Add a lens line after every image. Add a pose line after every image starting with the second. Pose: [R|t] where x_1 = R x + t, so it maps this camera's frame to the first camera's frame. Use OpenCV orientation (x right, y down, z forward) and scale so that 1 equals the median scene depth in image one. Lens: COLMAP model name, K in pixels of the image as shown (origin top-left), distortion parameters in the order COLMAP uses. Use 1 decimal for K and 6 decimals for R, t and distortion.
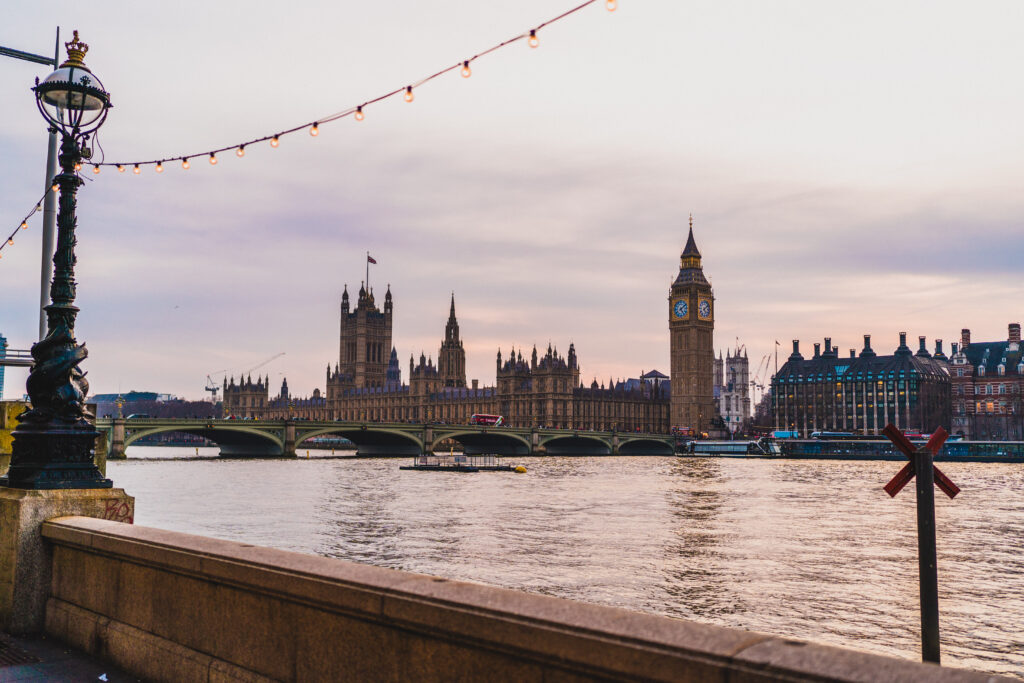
lens RADIAL K [[981.8, 0, 512.0], [0, 981.8, 341.5], [0, 0, 1]] dist [-0.004057, 0.013089]
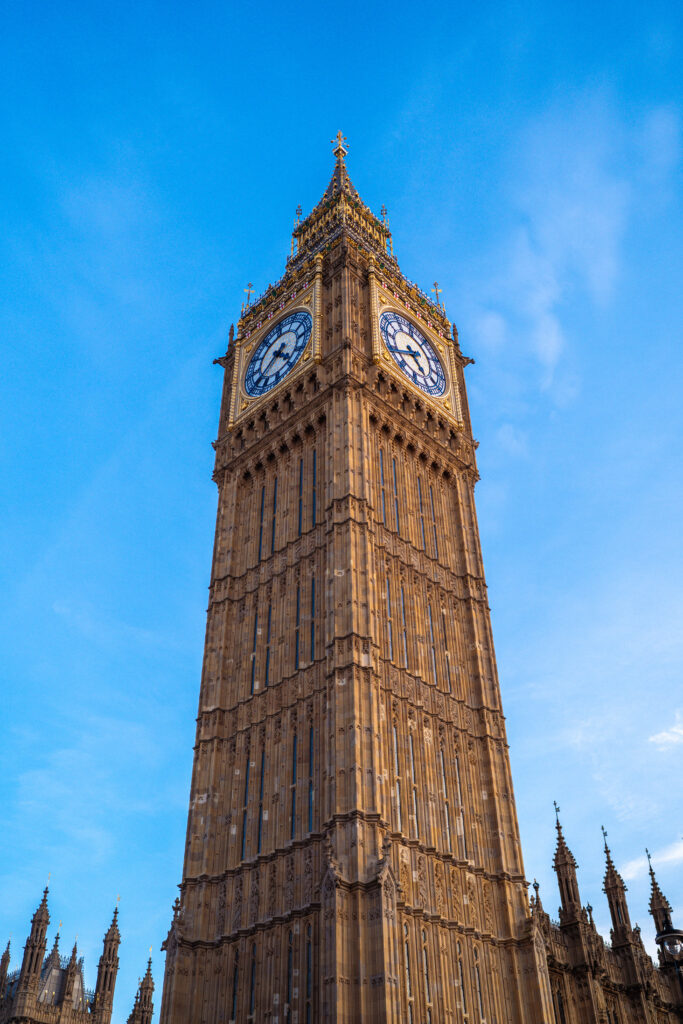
lens RADIAL K [[981.8, 0, 341.5], [0, 981.8, 512.0], [0, 0, 1]] dist [-0.004057, 0.013089]
pose [[0.996925, 0.031216, 0.071872, 0.169578], [0.014386, 0.828717, -0.559483, 0.084653], [-0.077026, 0.558797, 0.825720, 0.863000]]
